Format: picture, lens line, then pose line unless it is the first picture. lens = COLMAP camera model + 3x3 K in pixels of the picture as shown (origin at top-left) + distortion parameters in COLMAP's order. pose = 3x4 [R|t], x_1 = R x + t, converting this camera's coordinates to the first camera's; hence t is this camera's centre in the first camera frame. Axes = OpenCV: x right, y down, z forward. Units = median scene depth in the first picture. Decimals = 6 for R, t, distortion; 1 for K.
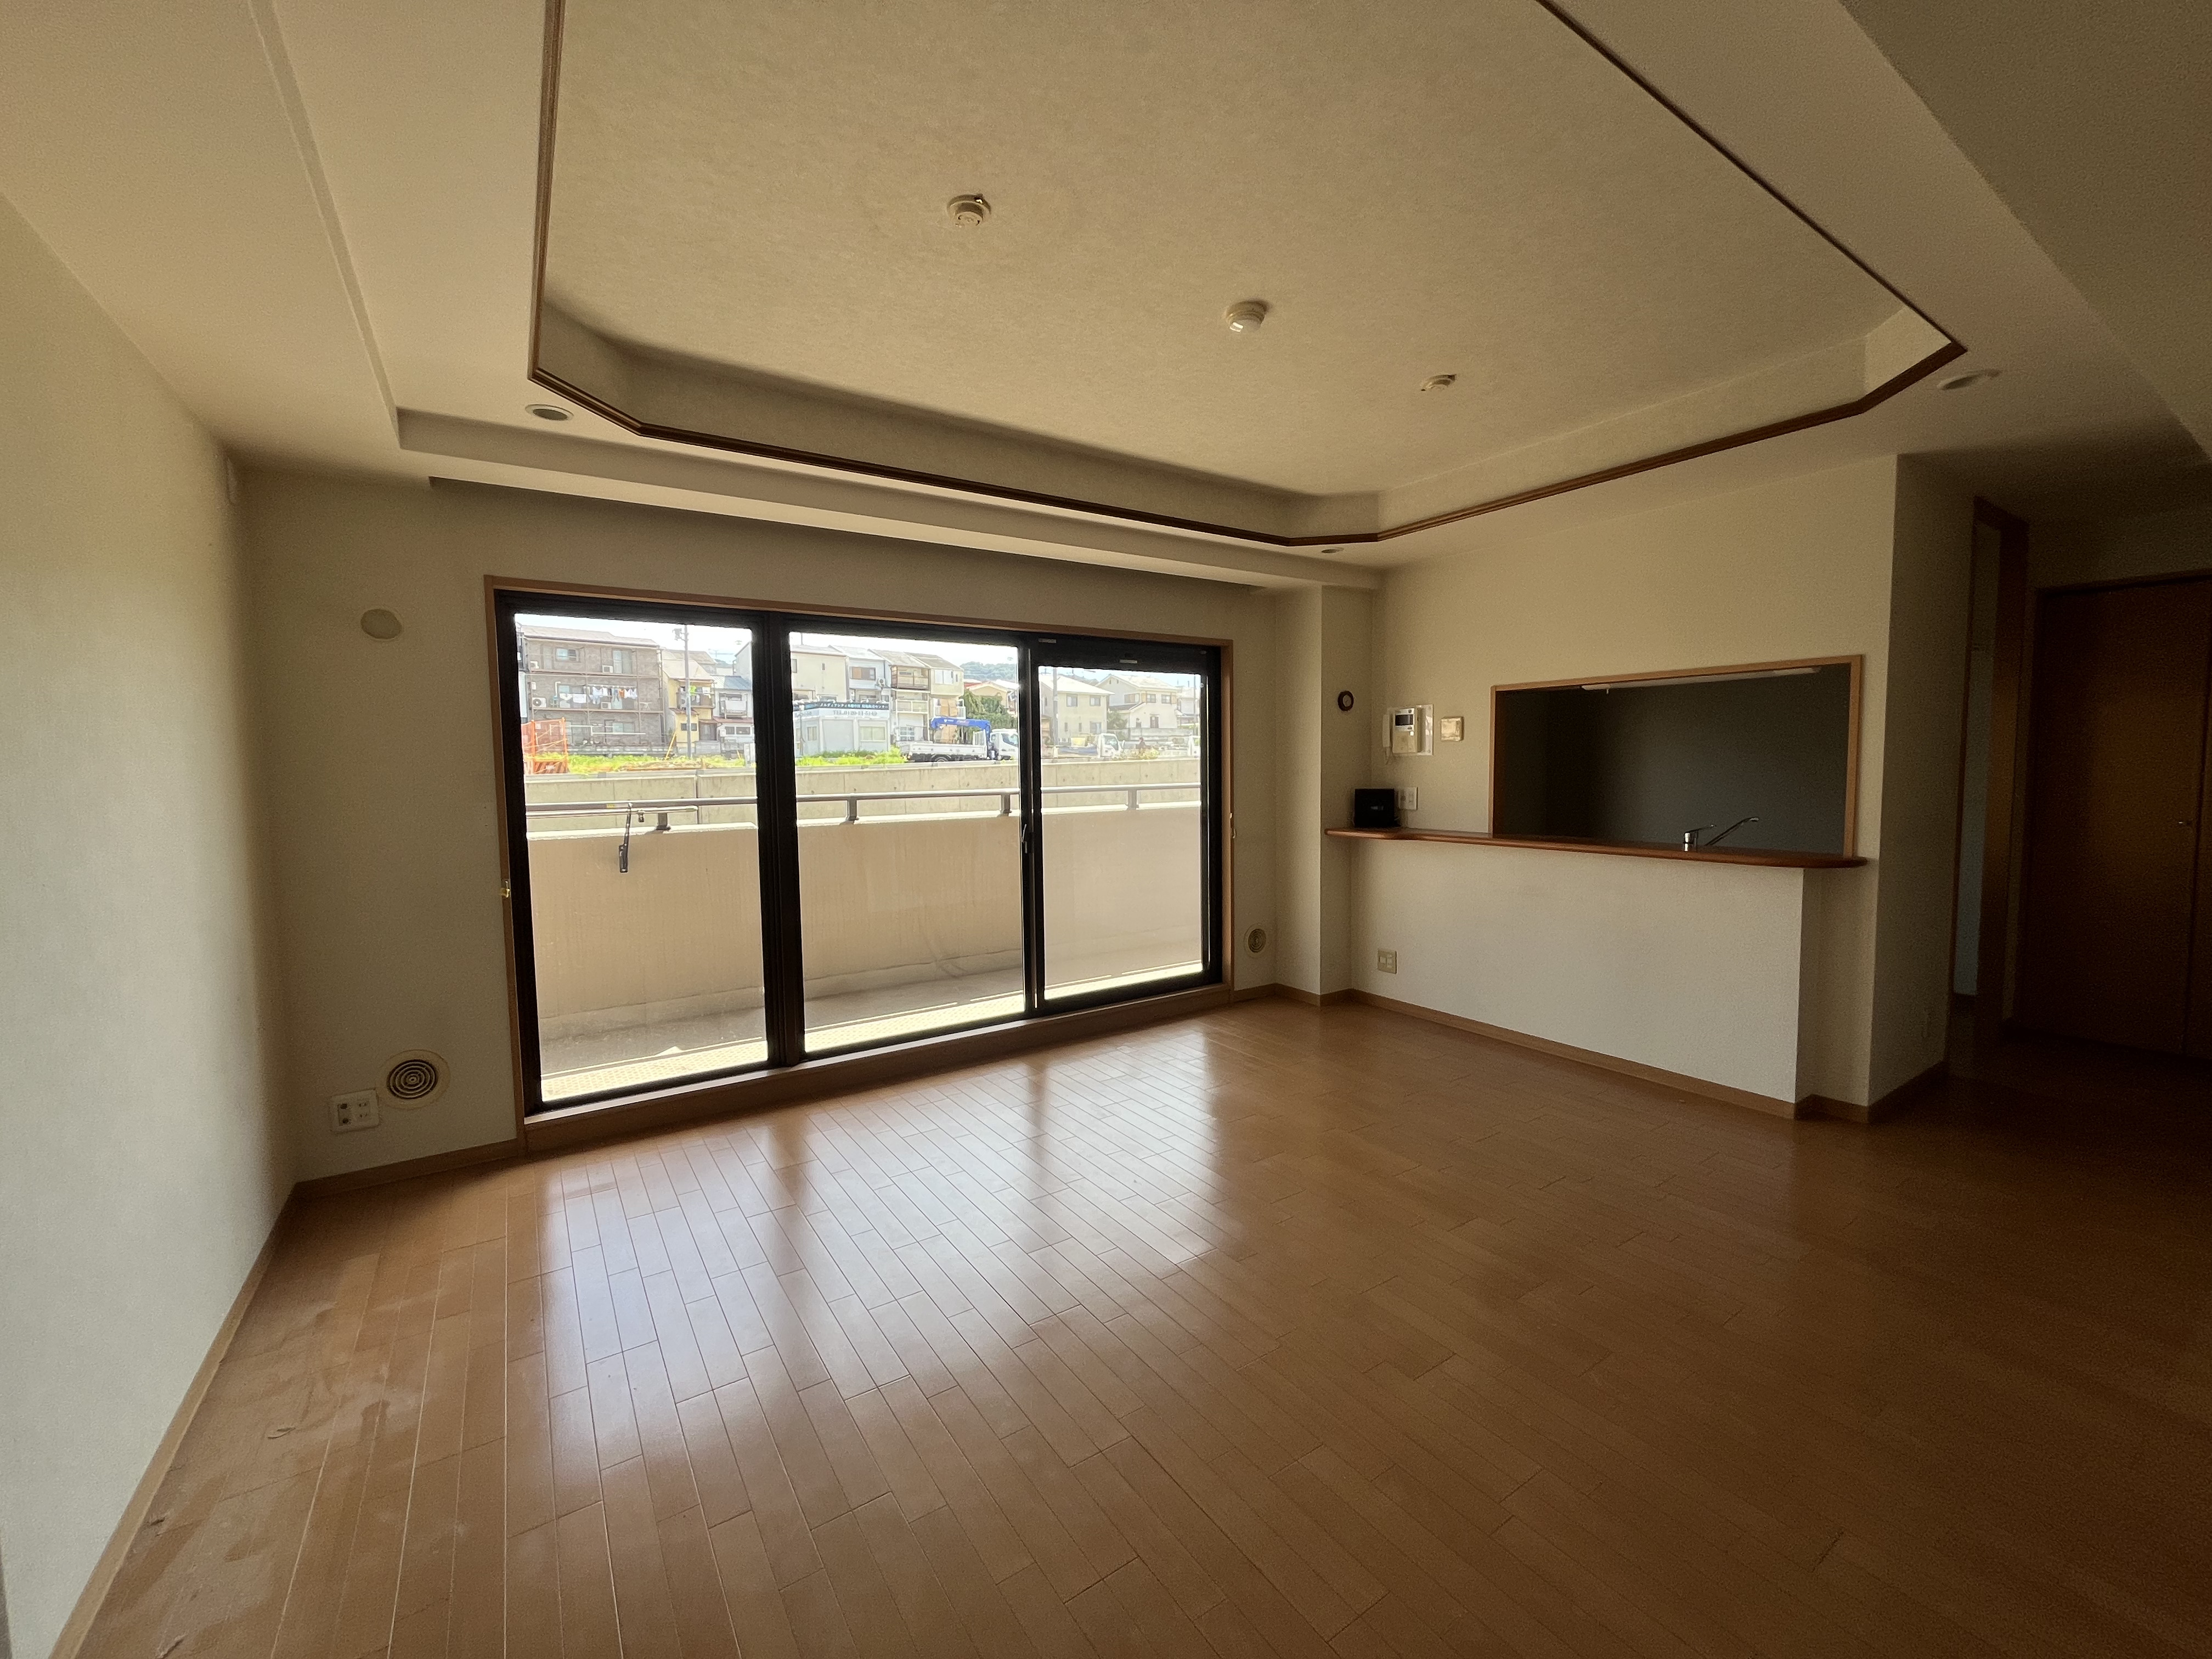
lens RADIAL K [[888.8, 0, 1101.9], [0, 888.8, 819.8], [0, 0, 1]] dist [-0.001630, -0.000455]
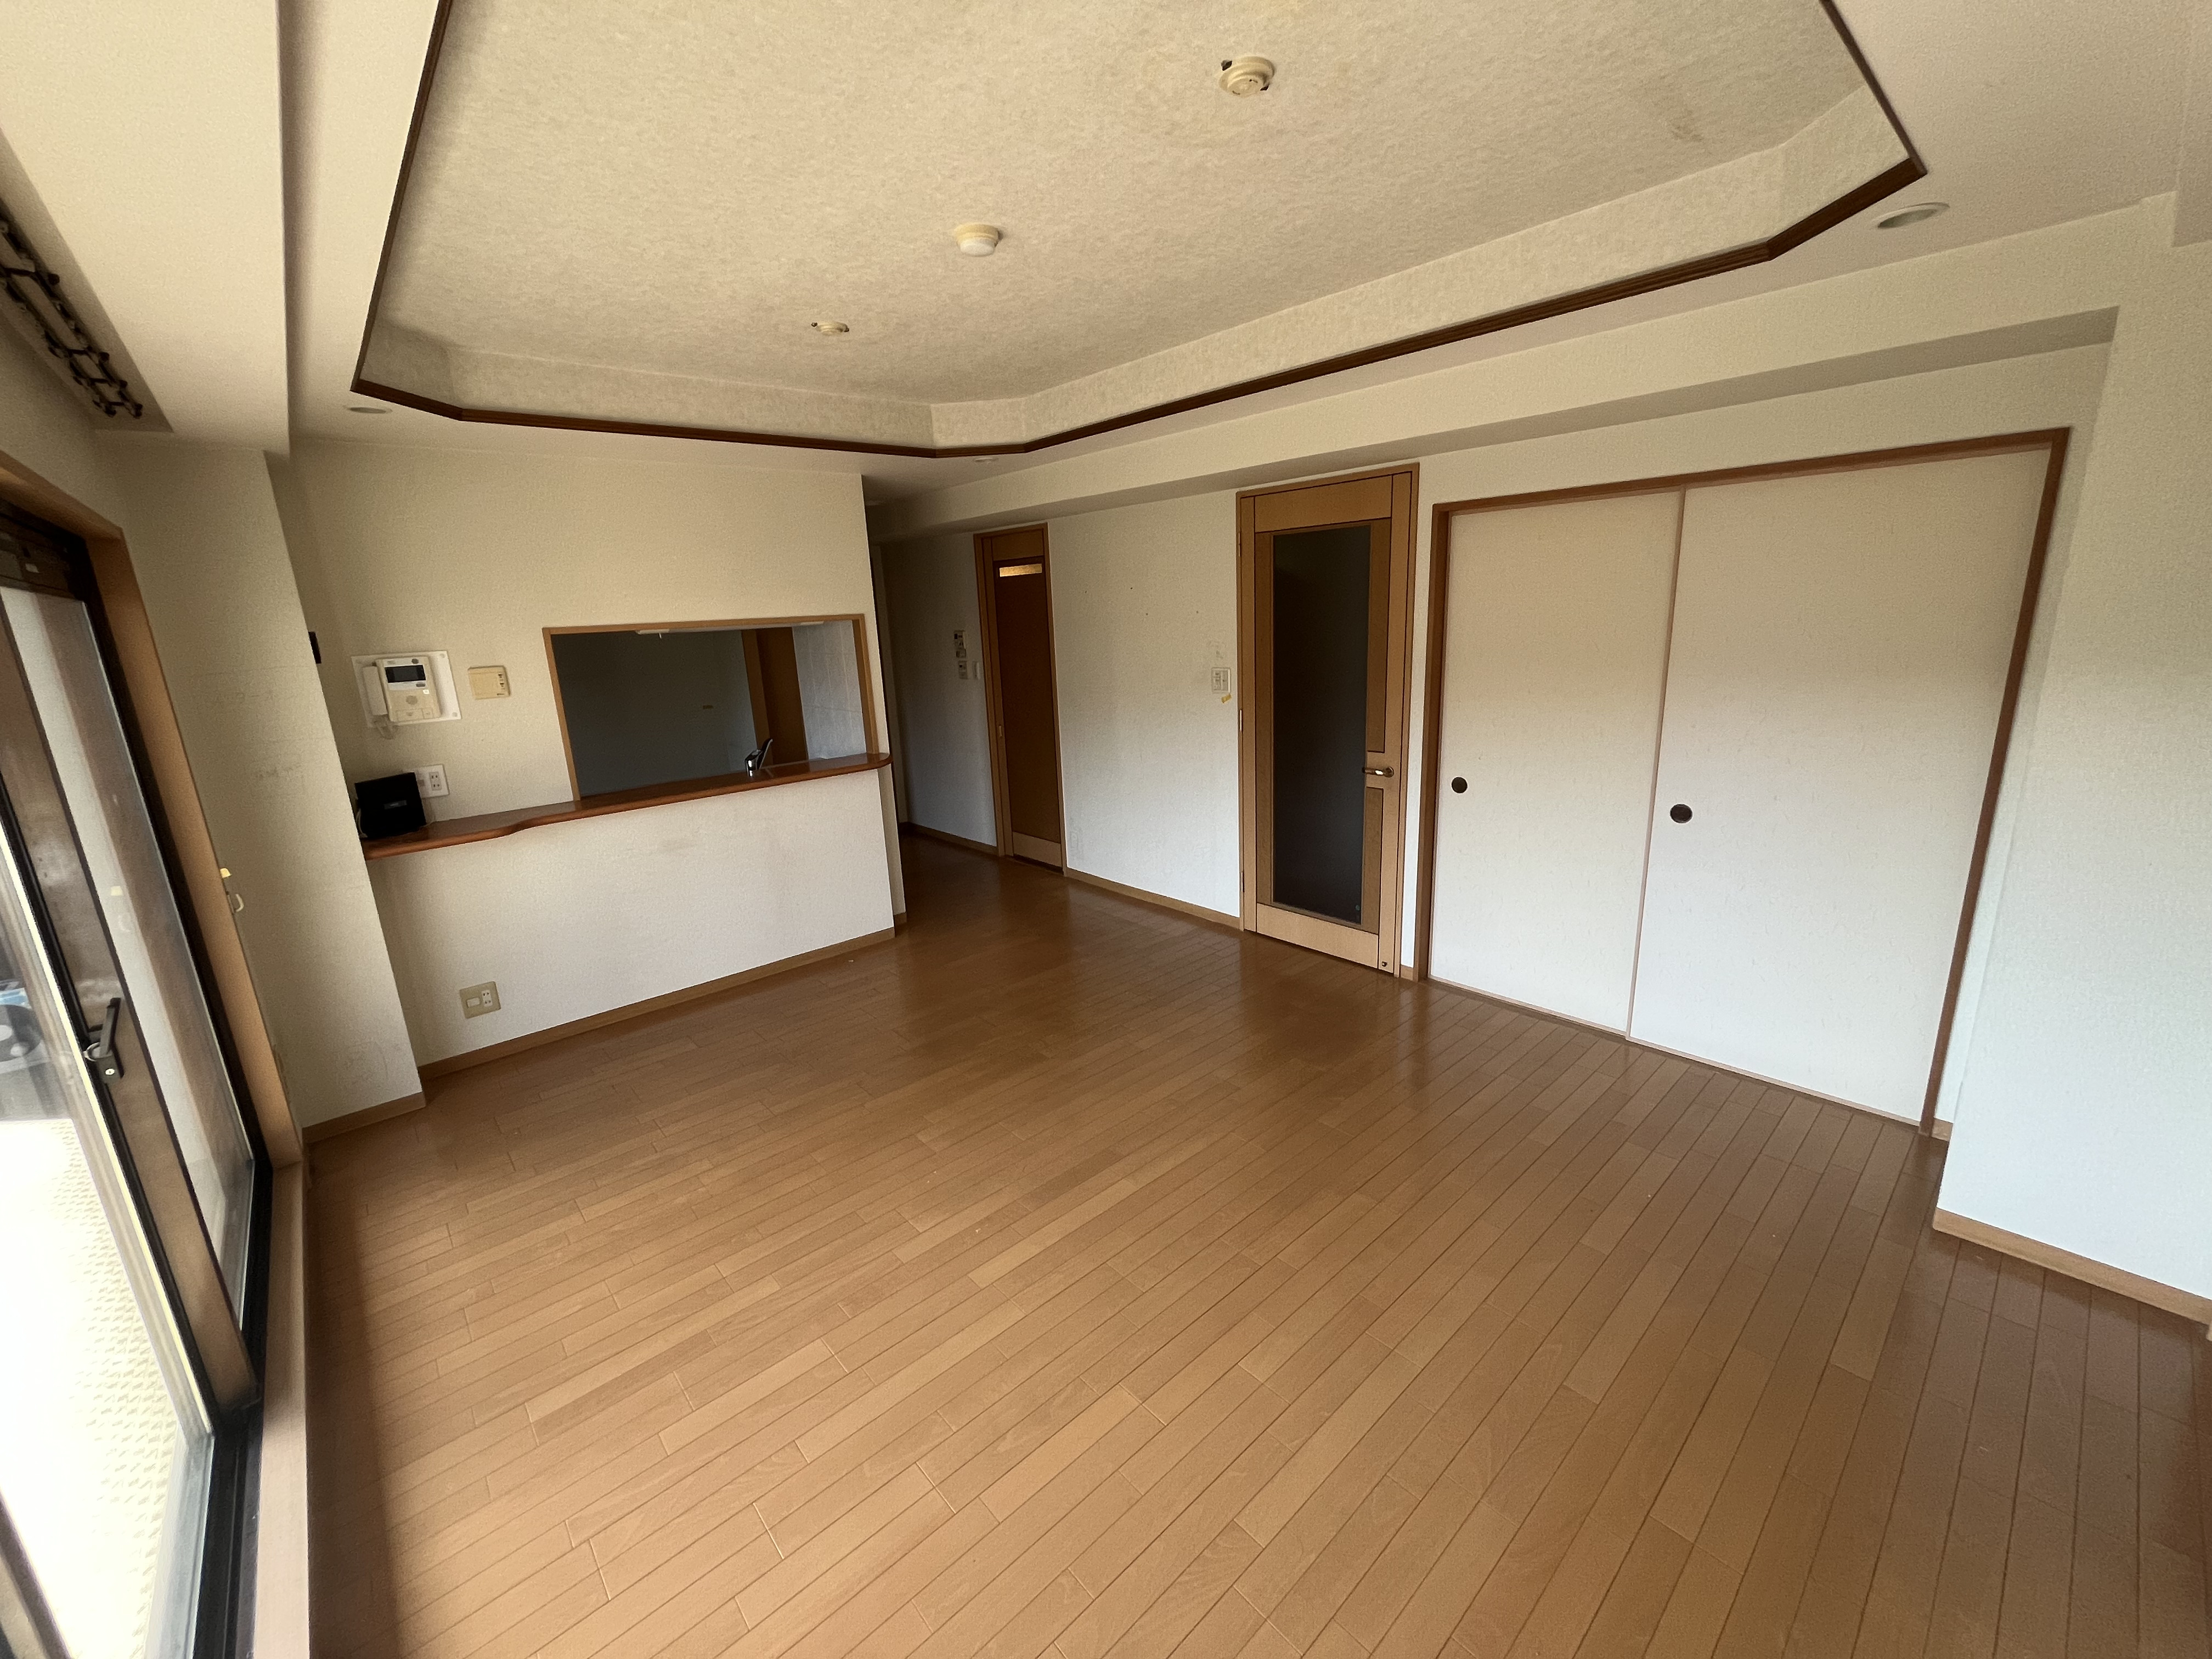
lens RADIAL K [[888.8, 0, 1101.9], [0, 888.8, 819.8], [0, 0, 1]] dist [-0.001630, -0.000455]
pose [[-0.137623, -0.215245, 0.966814, -0.487647], [0.107959, 0.967027, 0.230660, -0.114376], [-0.984584, 0.136120, -0.109847, 0.609063]]
